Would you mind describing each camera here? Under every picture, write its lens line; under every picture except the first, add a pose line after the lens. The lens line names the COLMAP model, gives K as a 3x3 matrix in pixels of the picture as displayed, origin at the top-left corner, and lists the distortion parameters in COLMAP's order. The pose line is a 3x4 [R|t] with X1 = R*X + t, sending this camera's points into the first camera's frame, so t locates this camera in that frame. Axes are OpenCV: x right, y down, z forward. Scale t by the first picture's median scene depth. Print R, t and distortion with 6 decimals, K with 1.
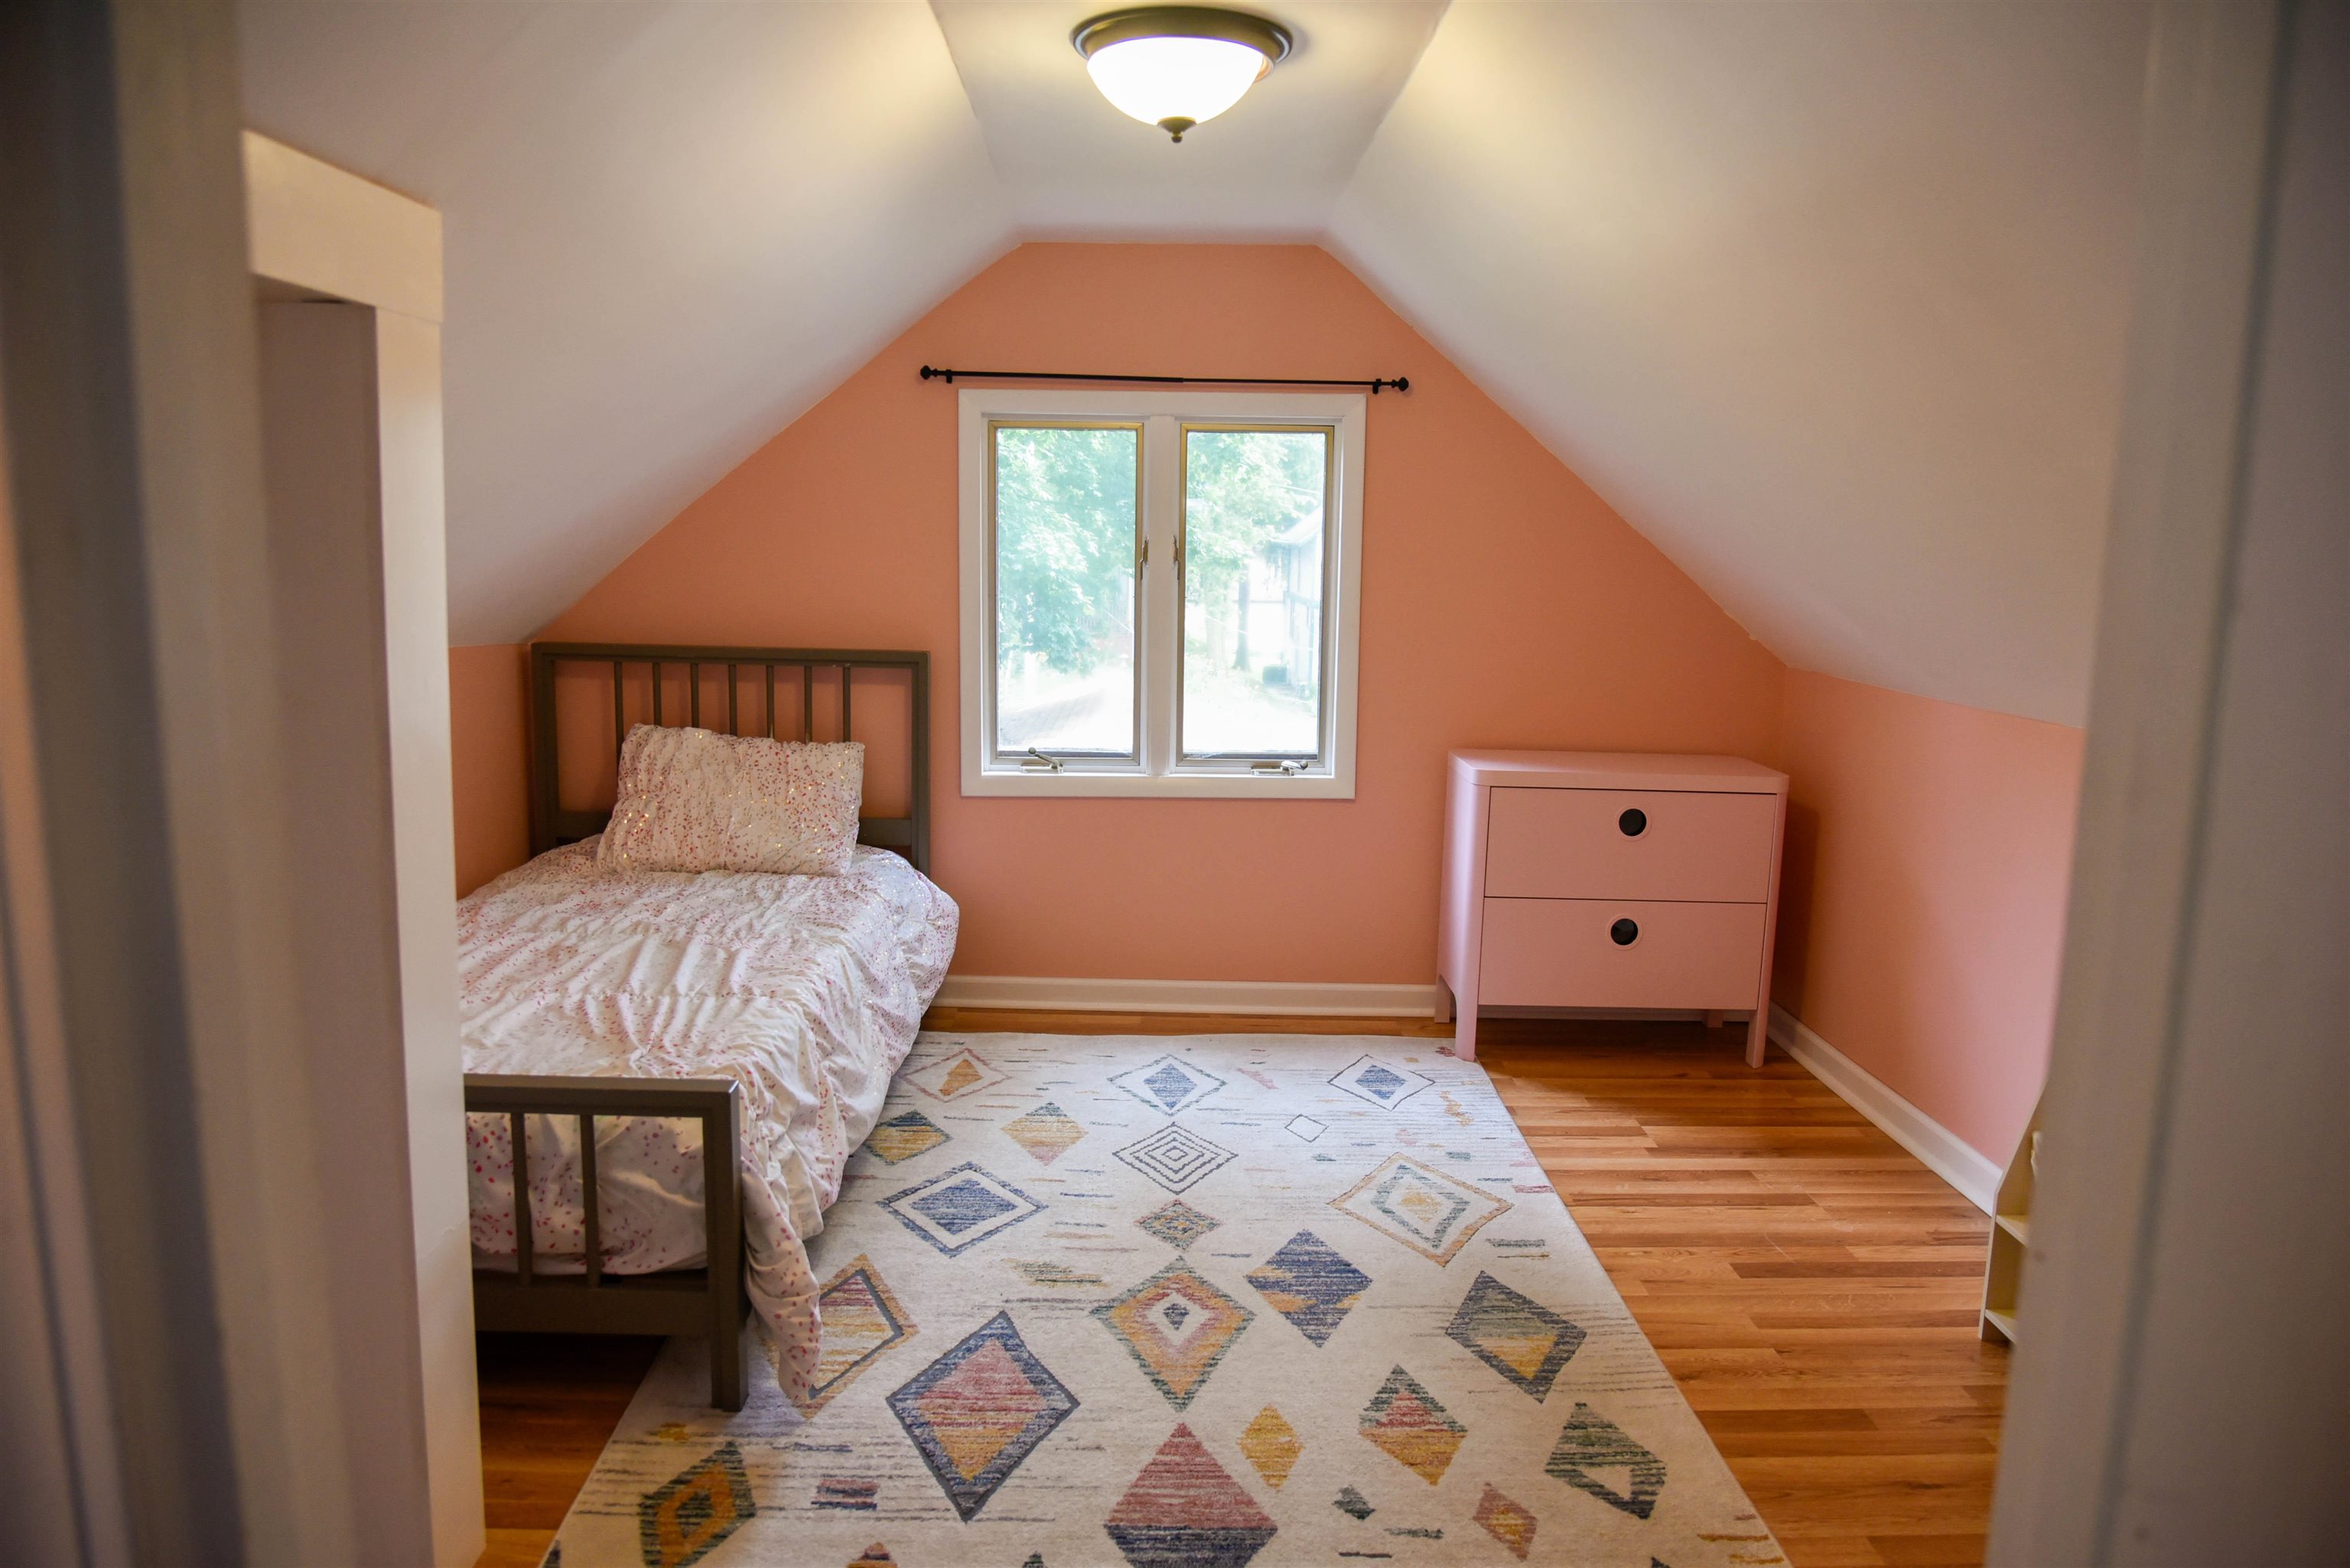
lens RADIAL K [[1582.1, 0, 1170.7], [0, 1582.1, 787.3], [0, 0, 1]] dist [-0.043674, 0.006251]
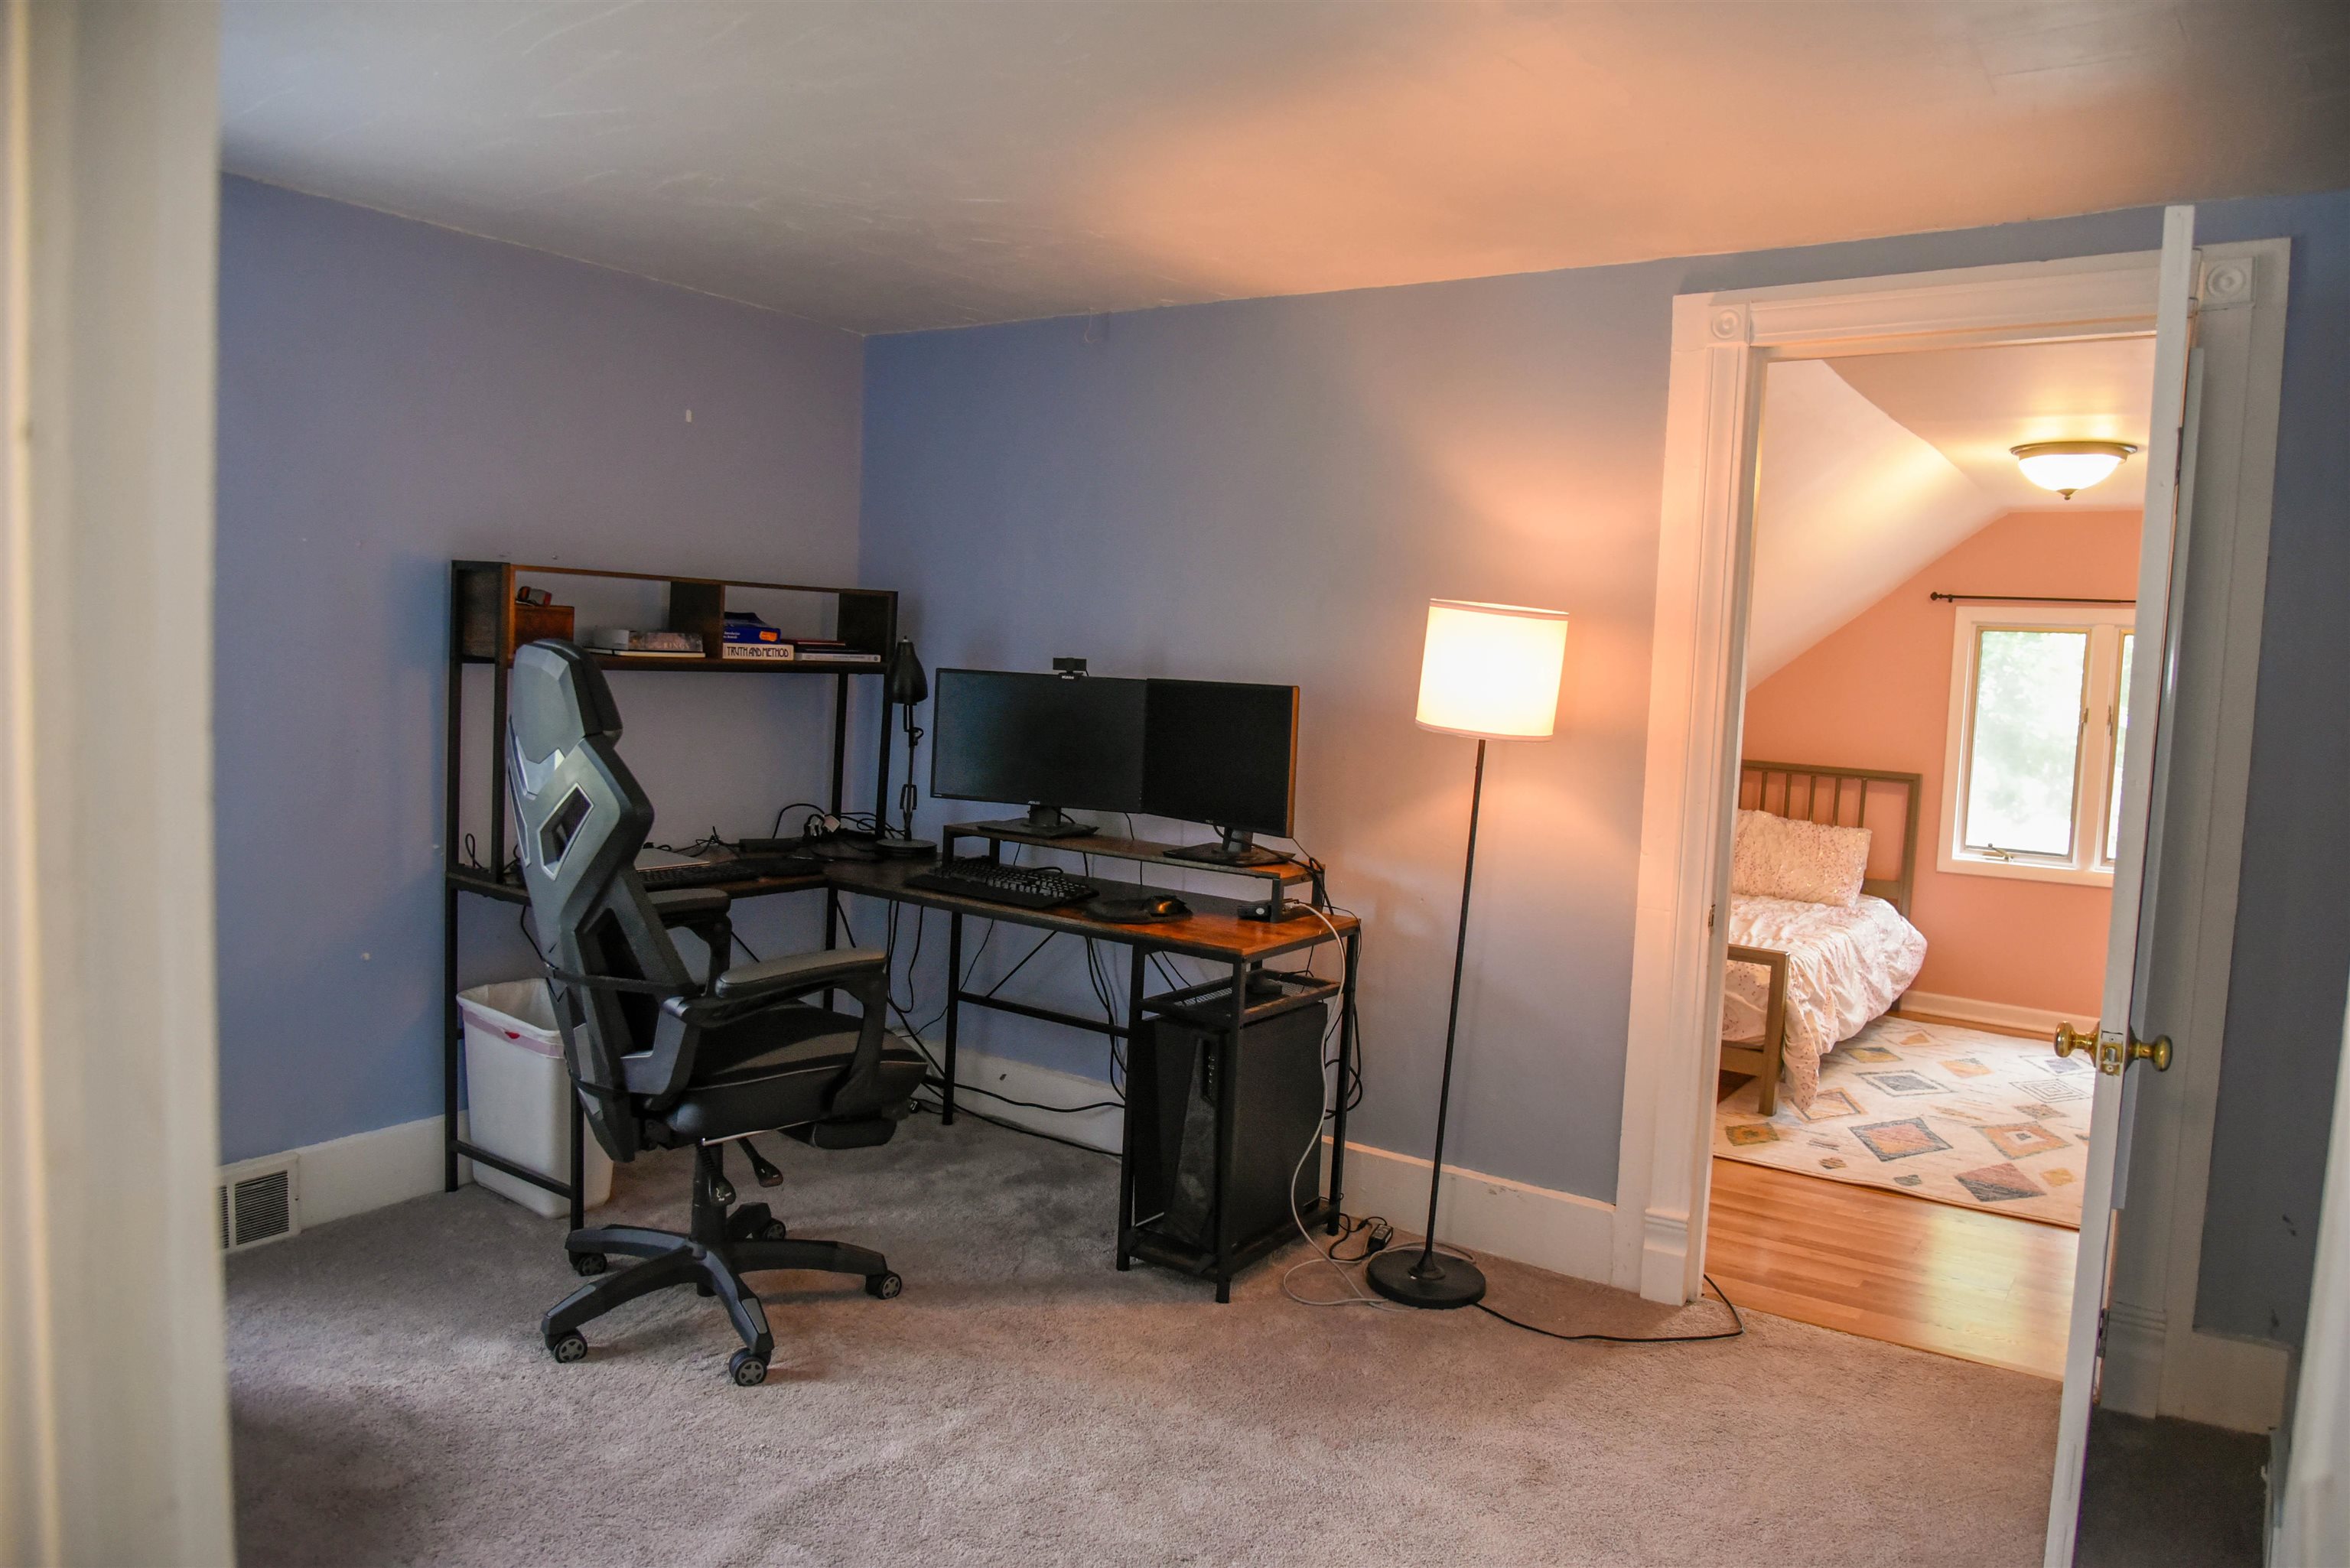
lens RADIAL K [[1582.1, 0, 1169.9], [0, 1582.1, 780.7], [0, 0, 1]] dist [-0.043674, 0.006251]
pose [[0.811023, 0.063229, -0.581587, 0.149679], [-0.122888, 0.990374, -0.063695, 0.114500], [0.571962, 0.123128, 0.810987, -0.695845]]
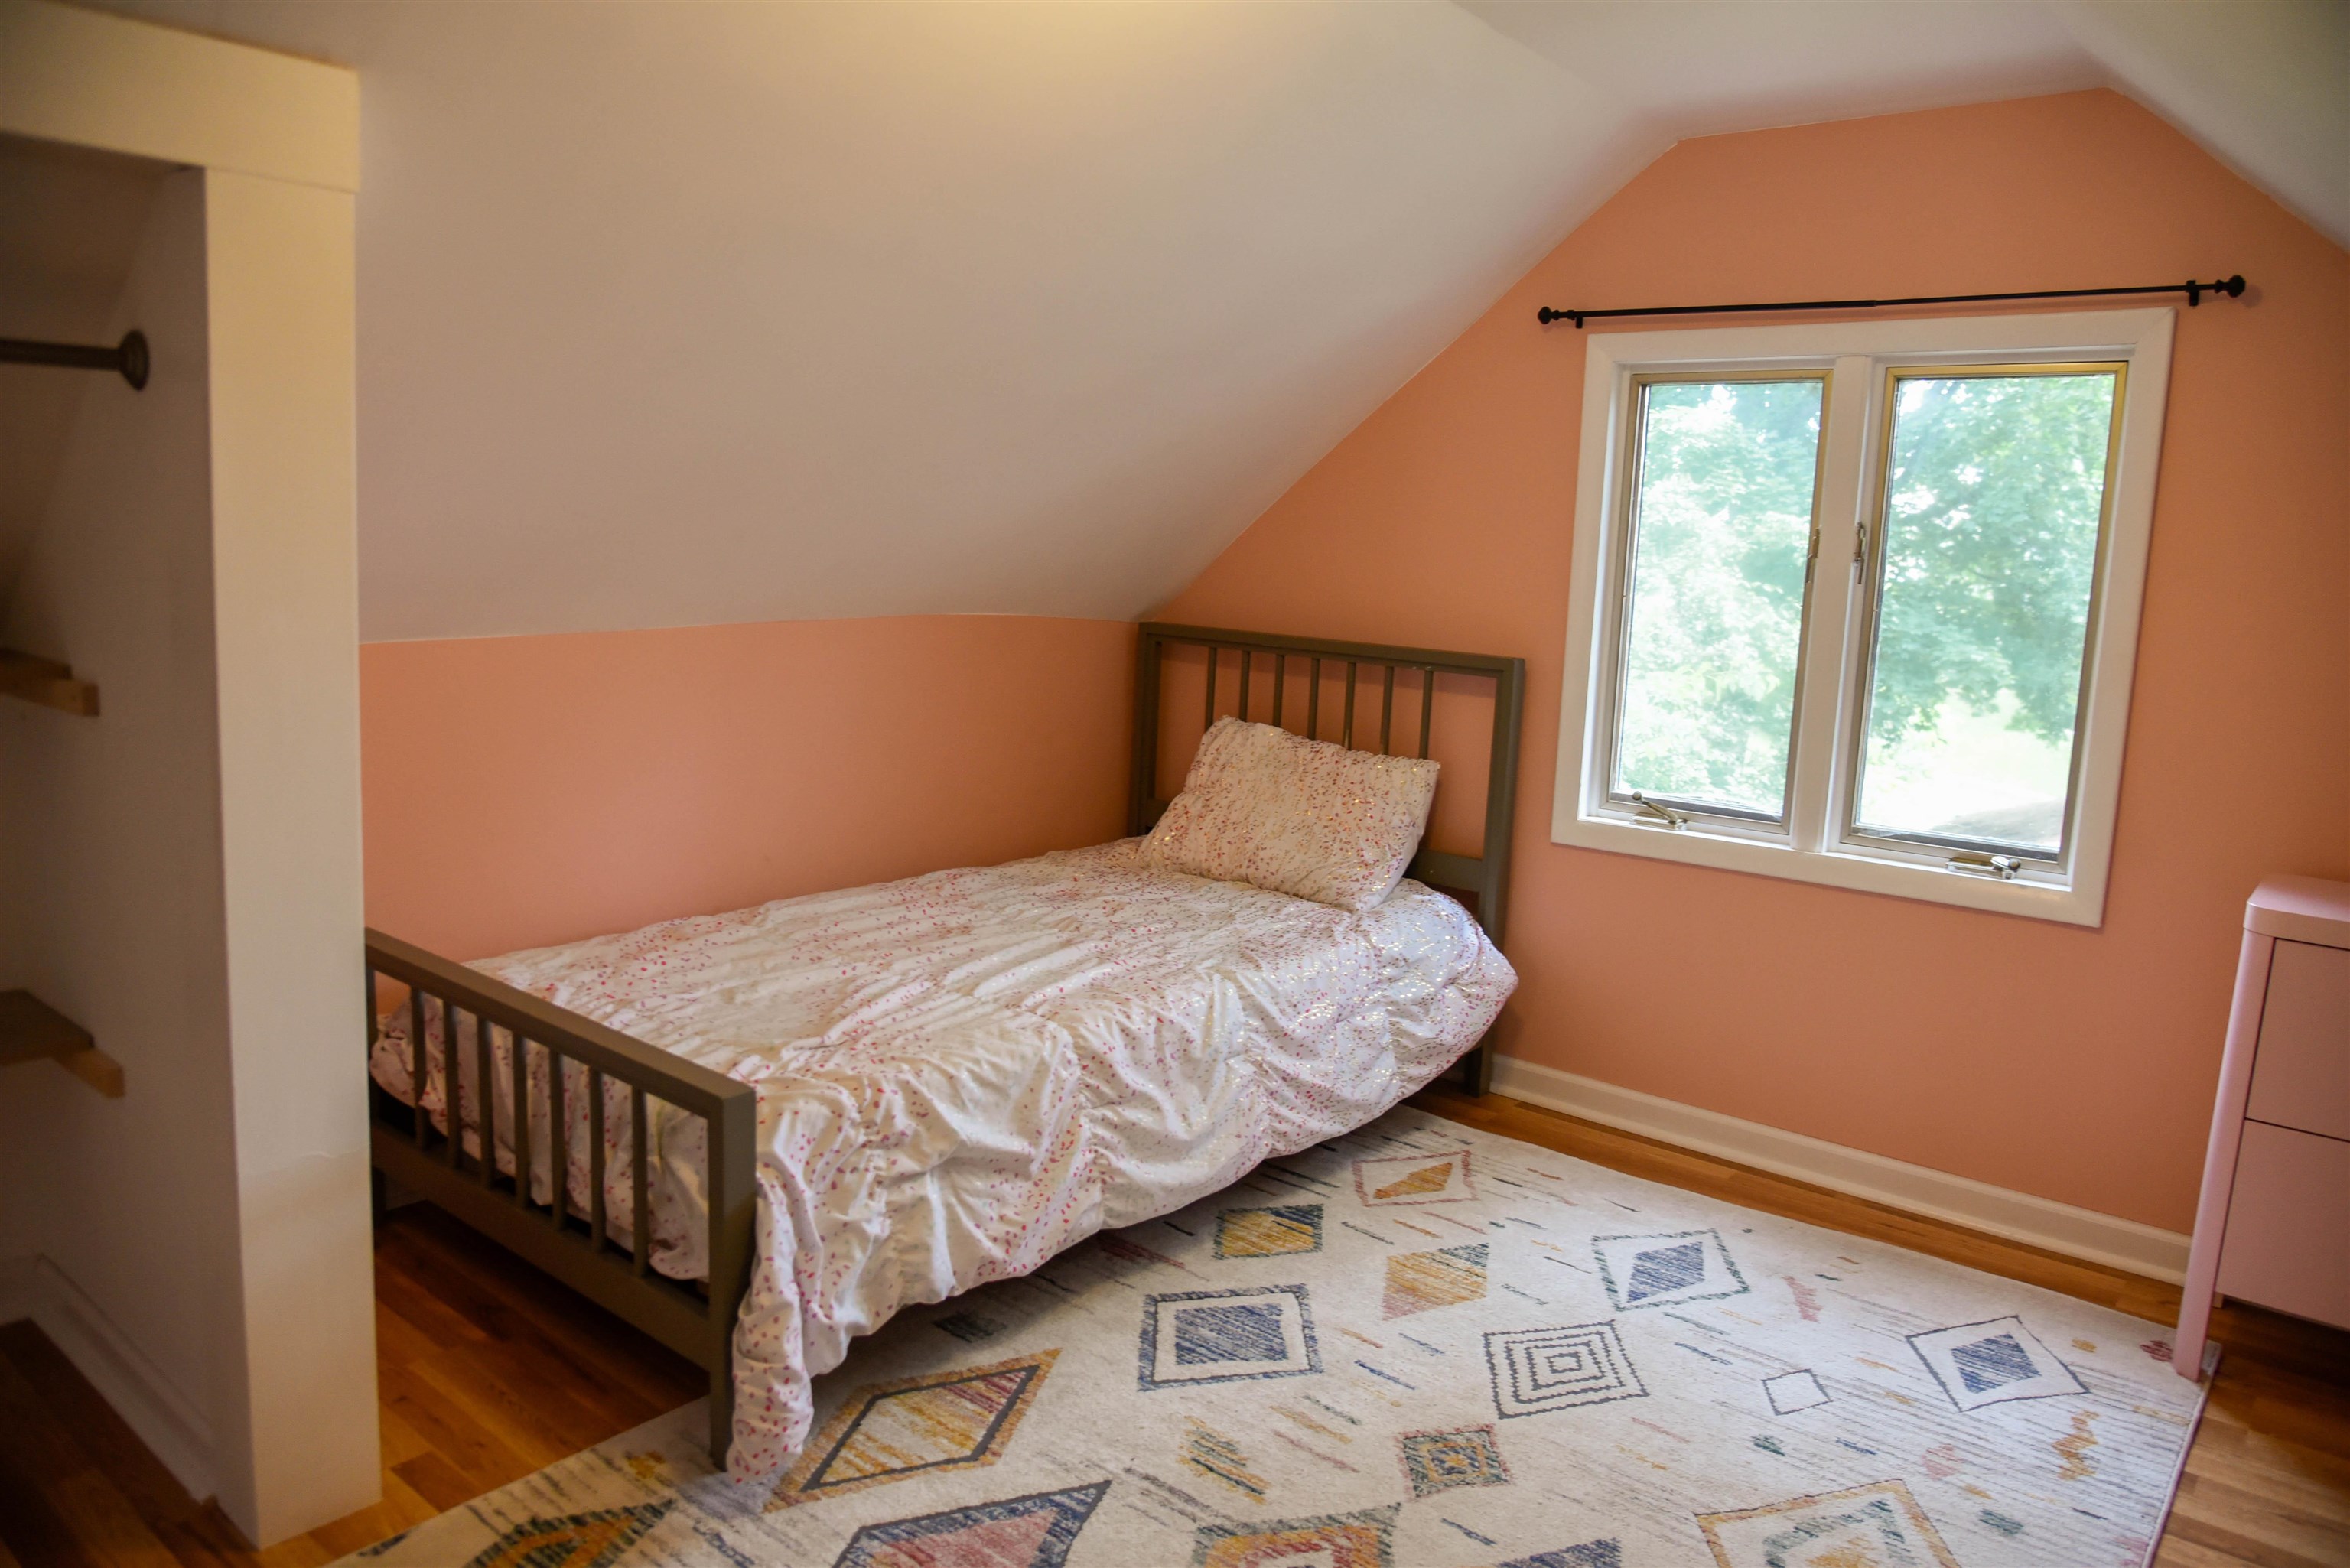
lens RADIAL K [[1582.1, 0, 1176.7], [0, 1582.1, 787.0], [0, 0, 1]] dist [-0.043674, 0.006251]
pose [[0.766770, 0.114245, -0.631674, 0.245241], [-0.133208, 0.990933, 0.017524, -0.011811], [0.627949, 0.070708, 0.775036, 0.278683]]
